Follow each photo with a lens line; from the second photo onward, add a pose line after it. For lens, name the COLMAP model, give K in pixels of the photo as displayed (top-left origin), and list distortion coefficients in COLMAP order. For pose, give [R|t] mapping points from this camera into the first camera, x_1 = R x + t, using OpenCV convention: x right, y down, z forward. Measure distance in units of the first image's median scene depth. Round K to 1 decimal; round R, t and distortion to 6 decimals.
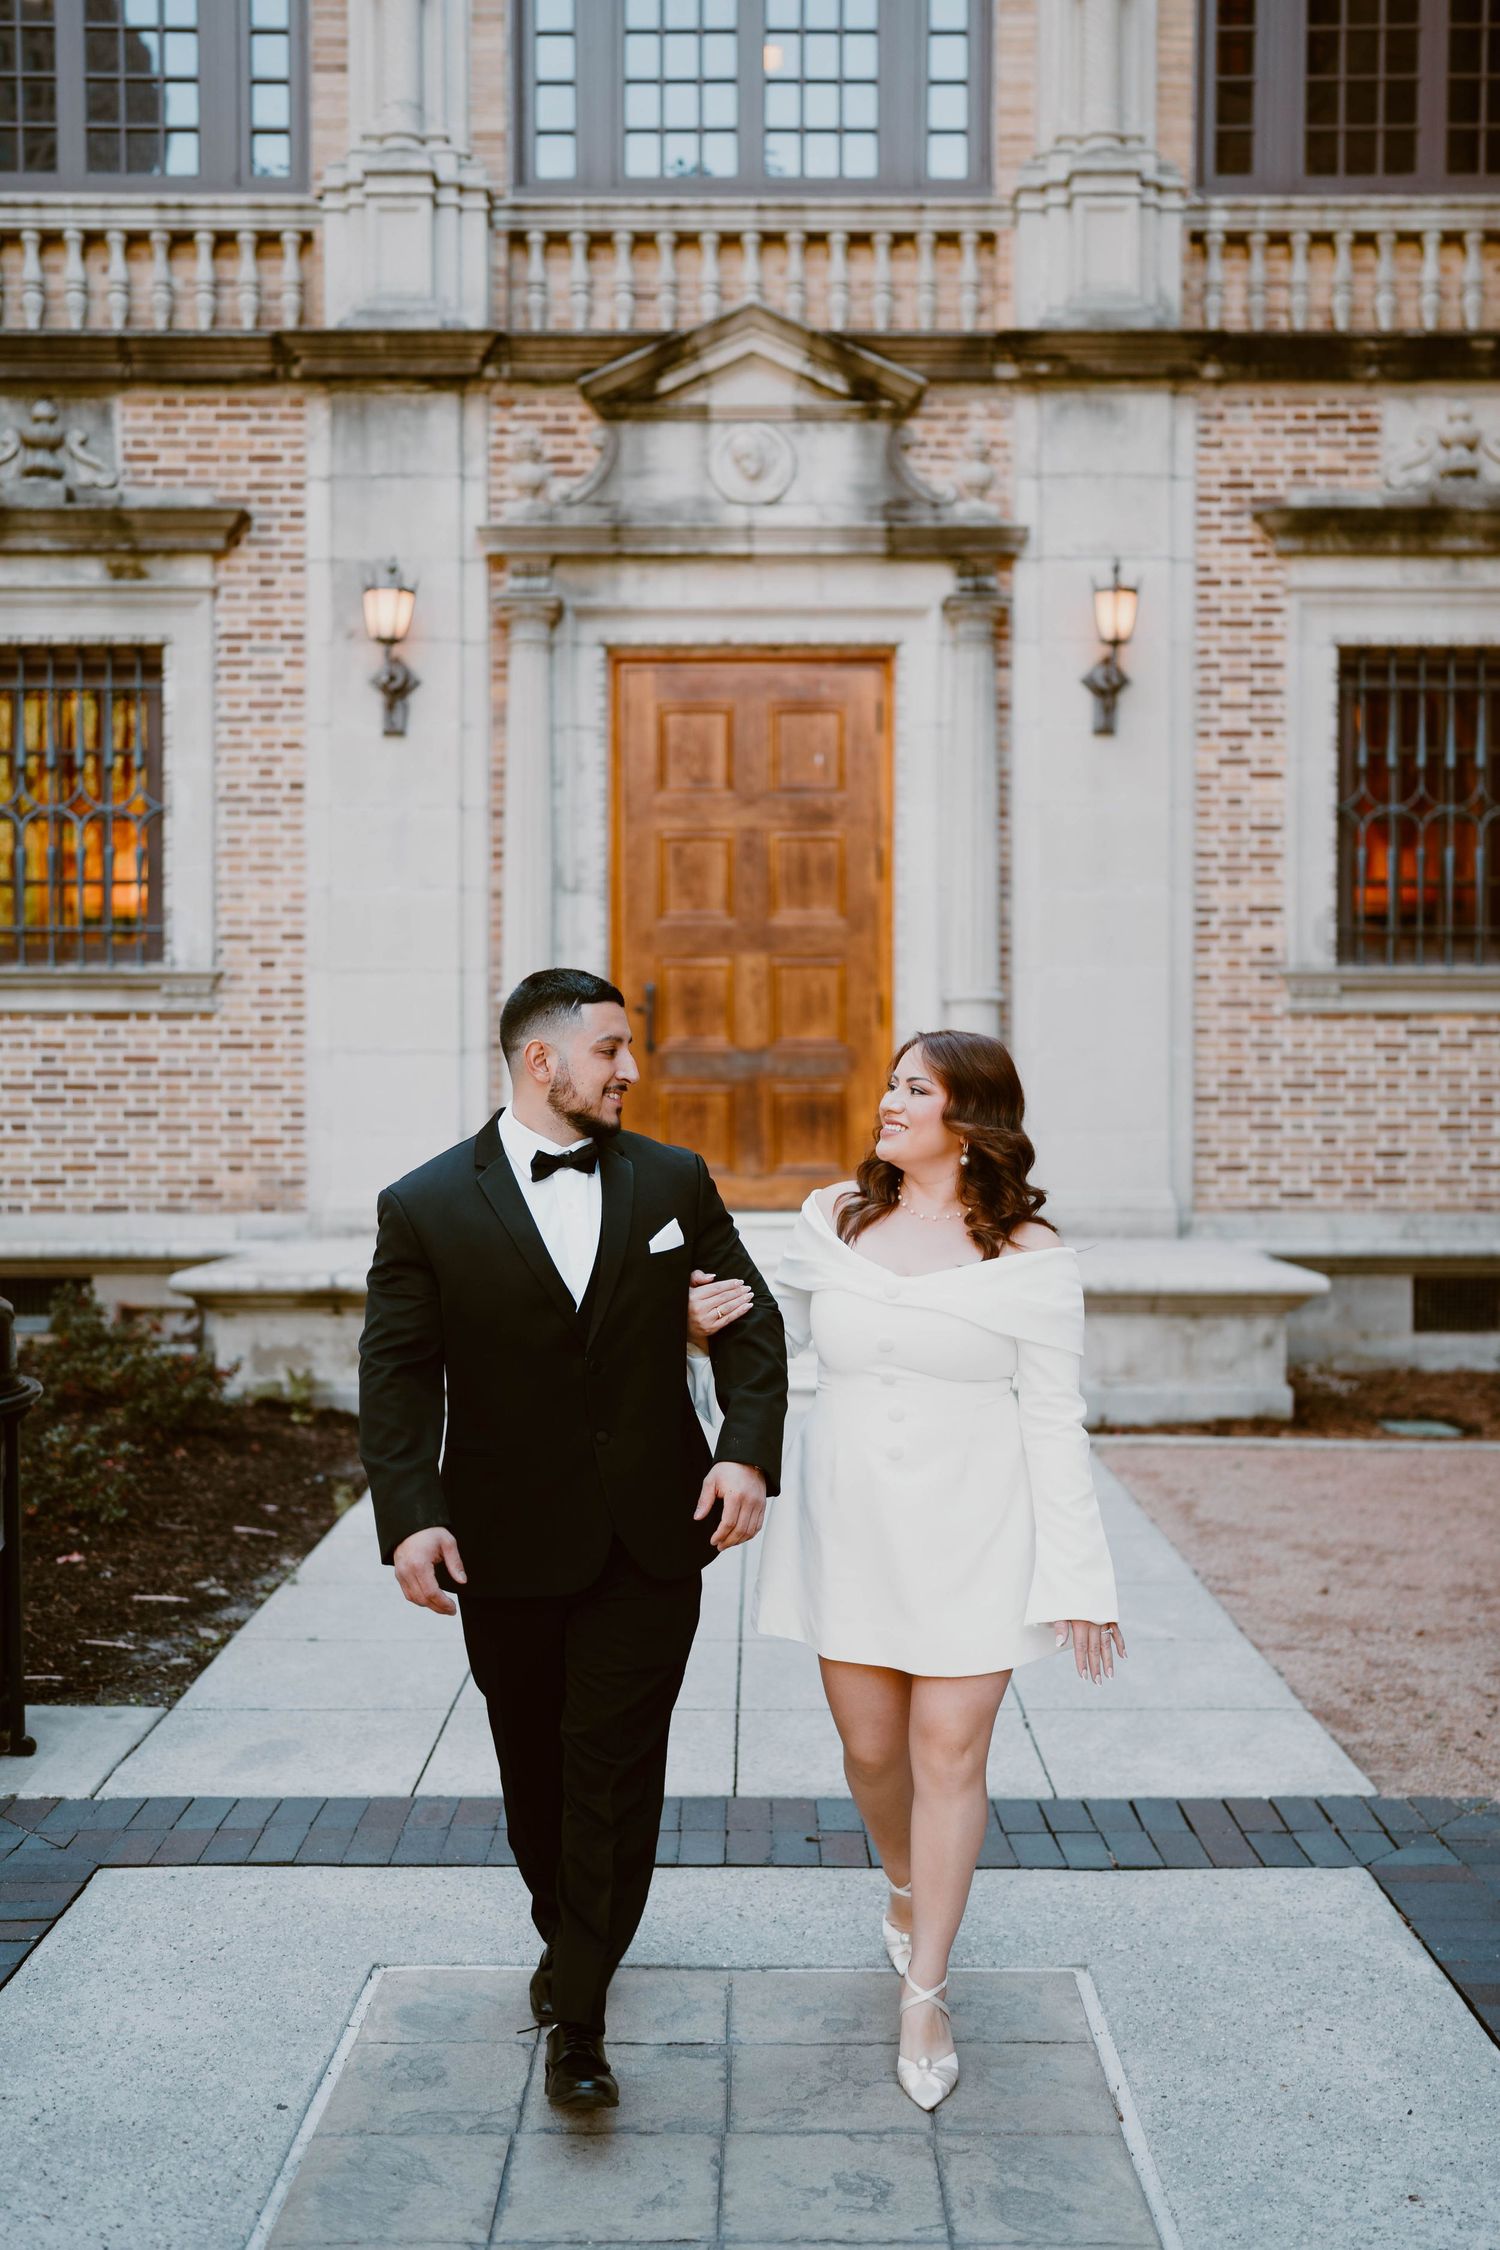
lens RADIAL K [[2122.8, 0, 745.3], [0, 2122.8, 1124.7], [0, 0, 1]] dist [-0.013284, 0.000000]
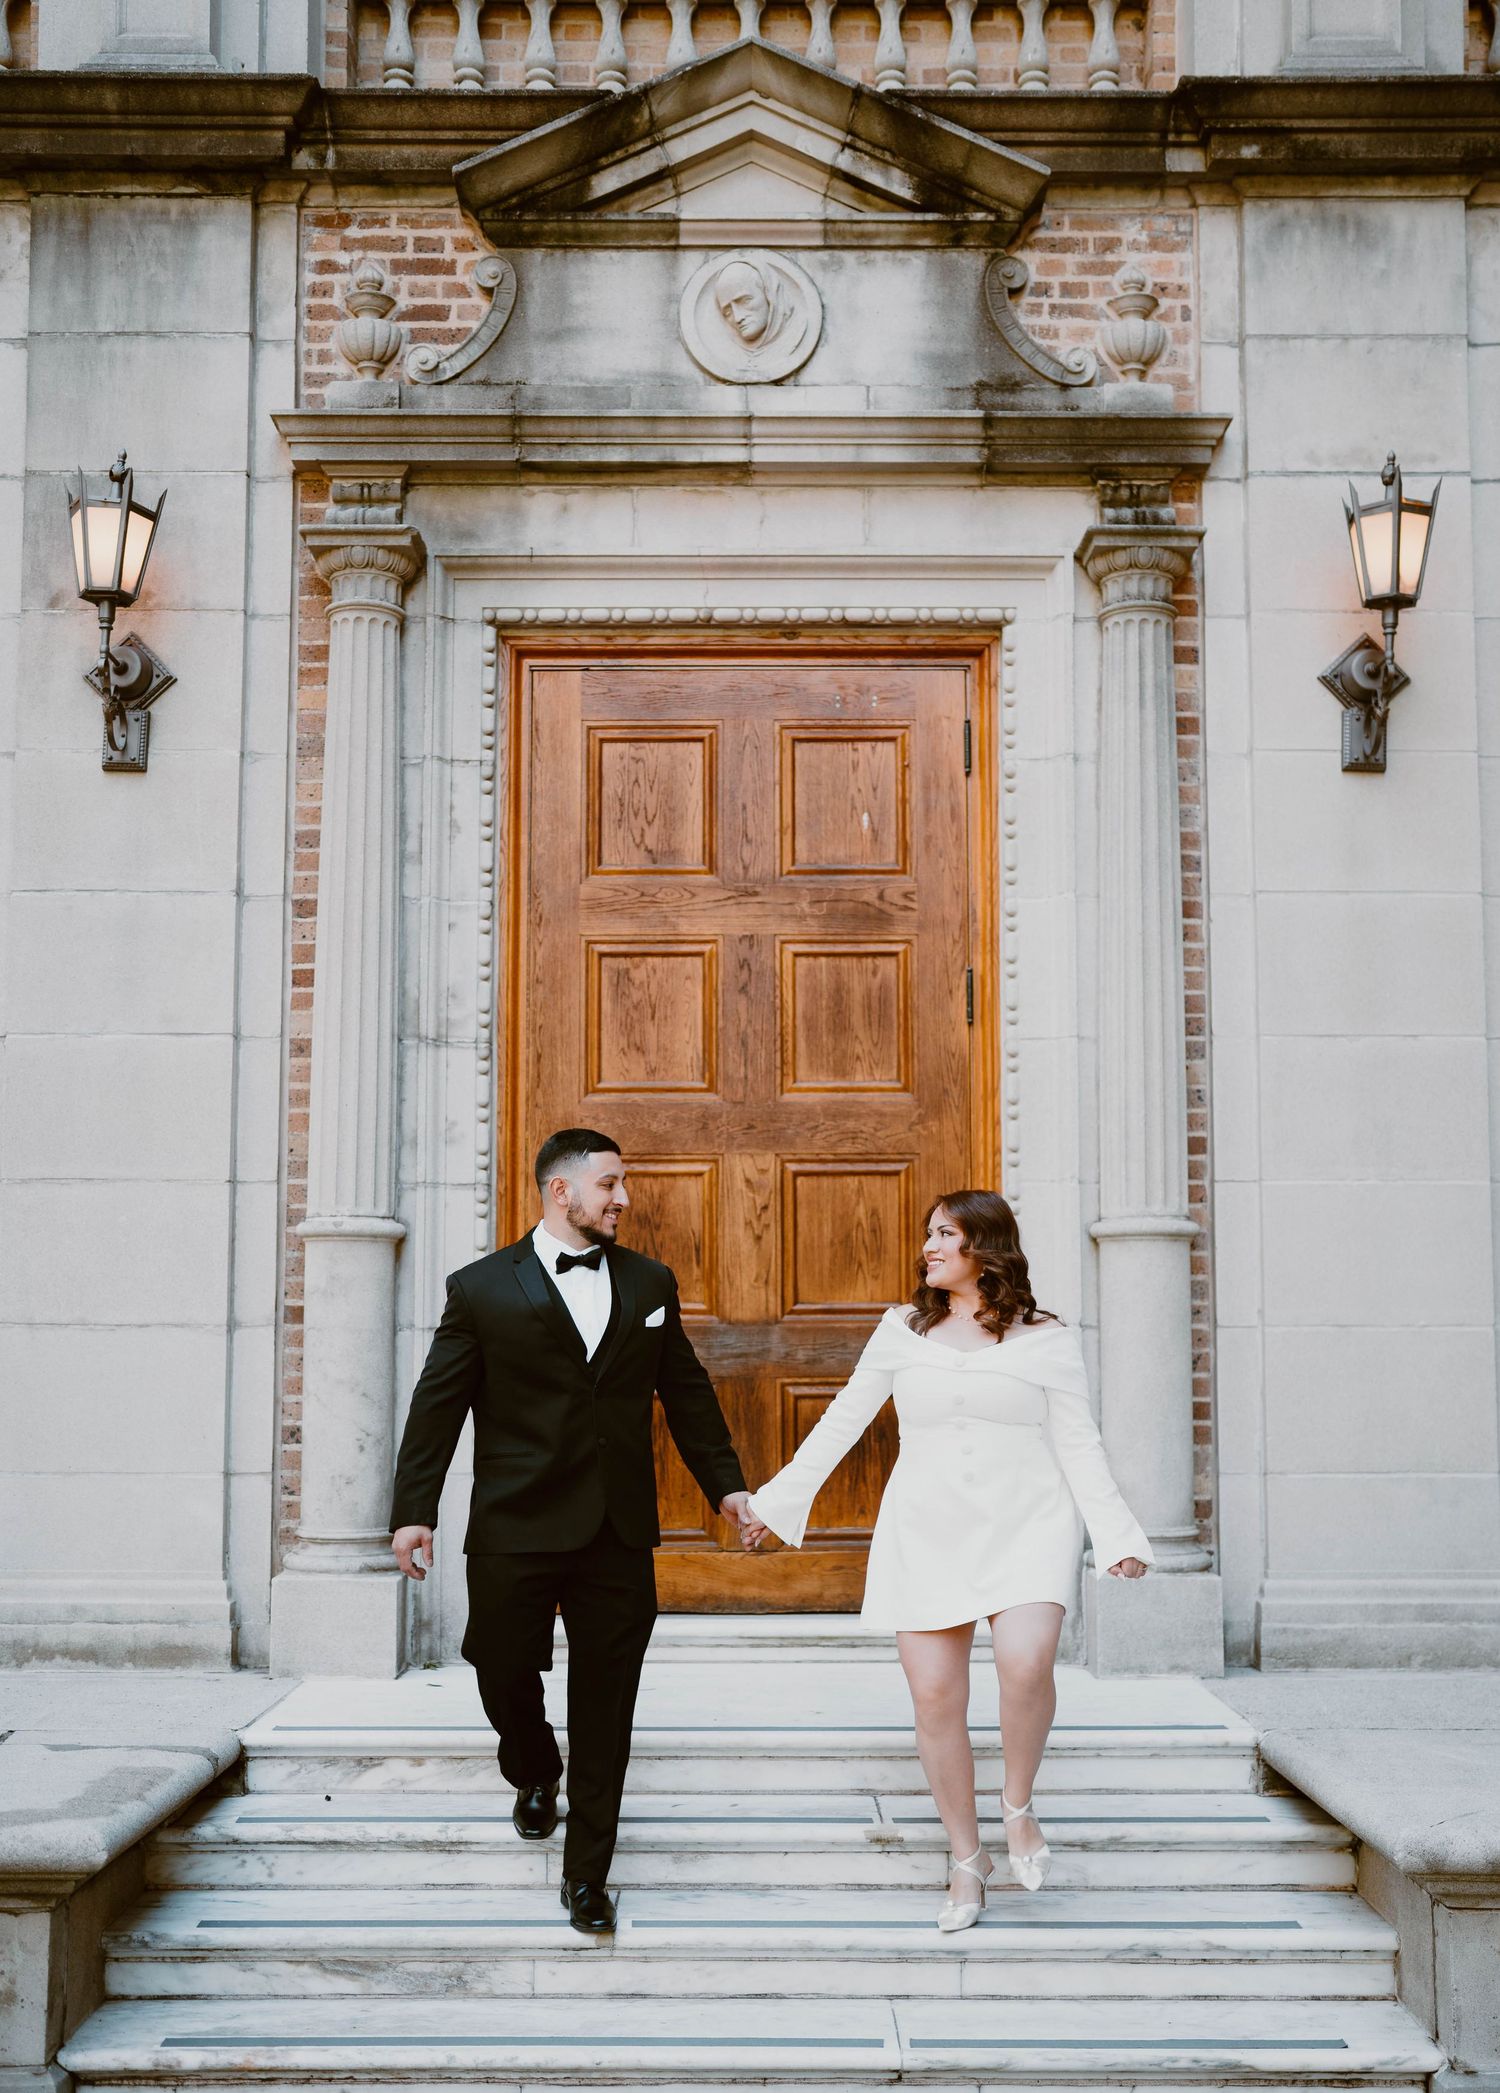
lens RADIAL K [[2931.6, 0, 747.0], [0, 2931.6, 1051.0], [0, 0, 1]] dist [0.018569, 0.000000]
pose [[0.999978, 0.002034, 0.006278, -0.002600], [-0.001243, 0.992343, -0.123504, -0.010848], [-0.006482, 0.123493, 0.992324, 0.221409]]
